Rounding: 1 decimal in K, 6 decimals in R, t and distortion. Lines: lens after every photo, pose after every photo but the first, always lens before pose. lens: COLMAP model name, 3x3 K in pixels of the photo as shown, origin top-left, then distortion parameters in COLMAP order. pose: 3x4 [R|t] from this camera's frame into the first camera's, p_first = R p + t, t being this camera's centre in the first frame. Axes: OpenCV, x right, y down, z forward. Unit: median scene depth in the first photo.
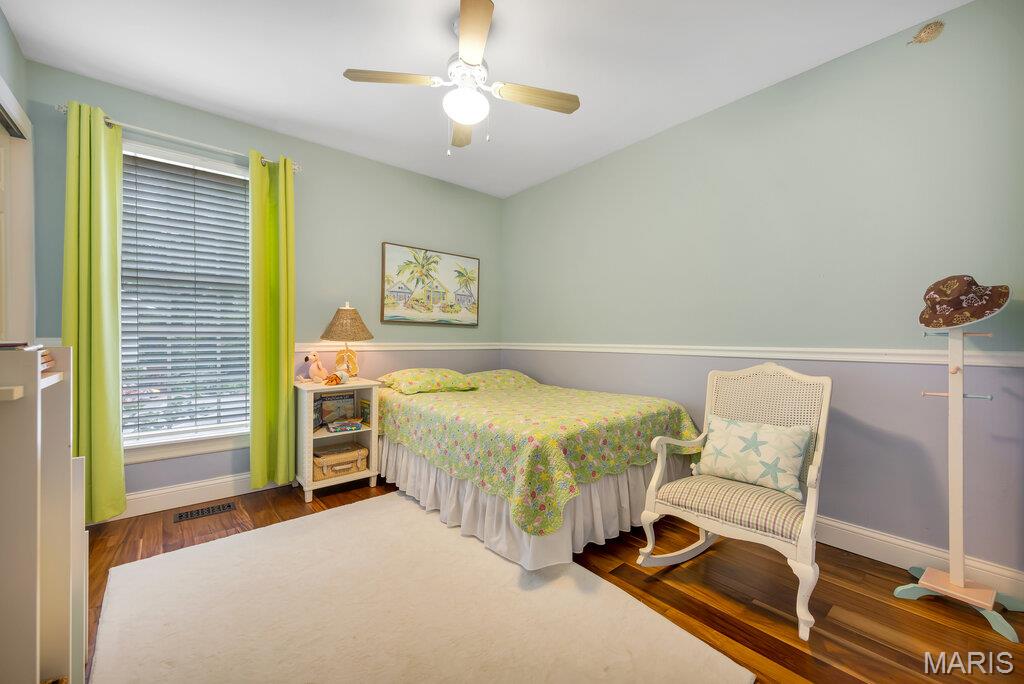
lens RADIAL K [[411.0, 0, 509.8], [0, 411.0, 343.0], [0, 0, 1]] dist [0.002968, 0.000083]
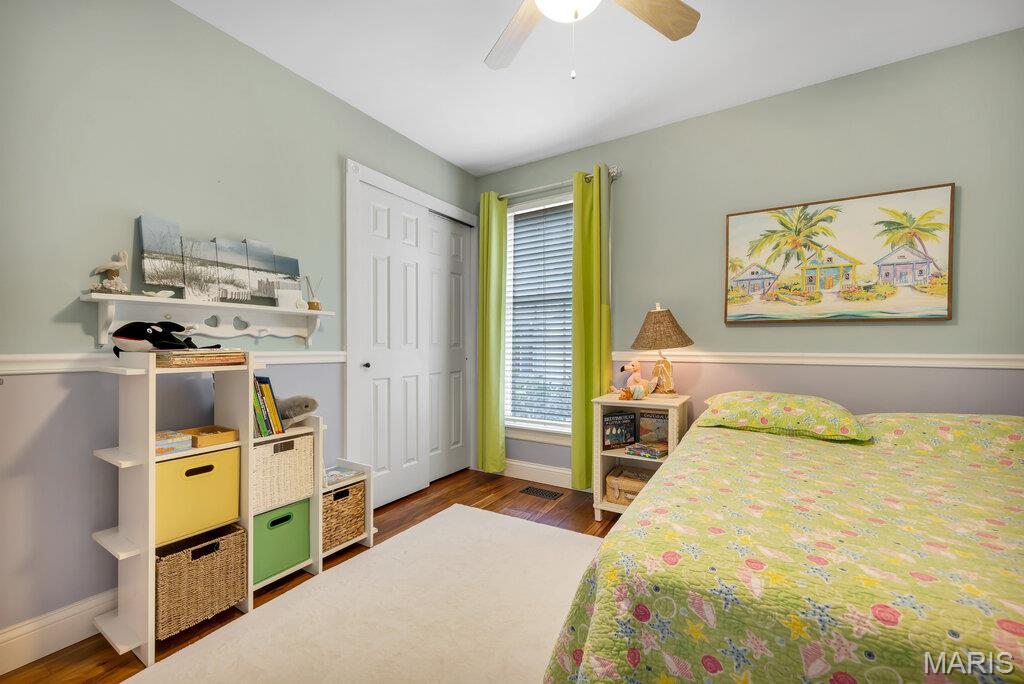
lens RADIAL K [[411.0, 0, 509.8], [0, 411.0, 343.0], [0, 0, 1]] dist [0.002968, 0.000083]
pose [[0.300312, -0.012851, -0.953754, 0.268939], [-0.006191, 0.999862, -0.015421, -0.002831], [0.953821, 0.010536, 0.300191, 0.397910]]
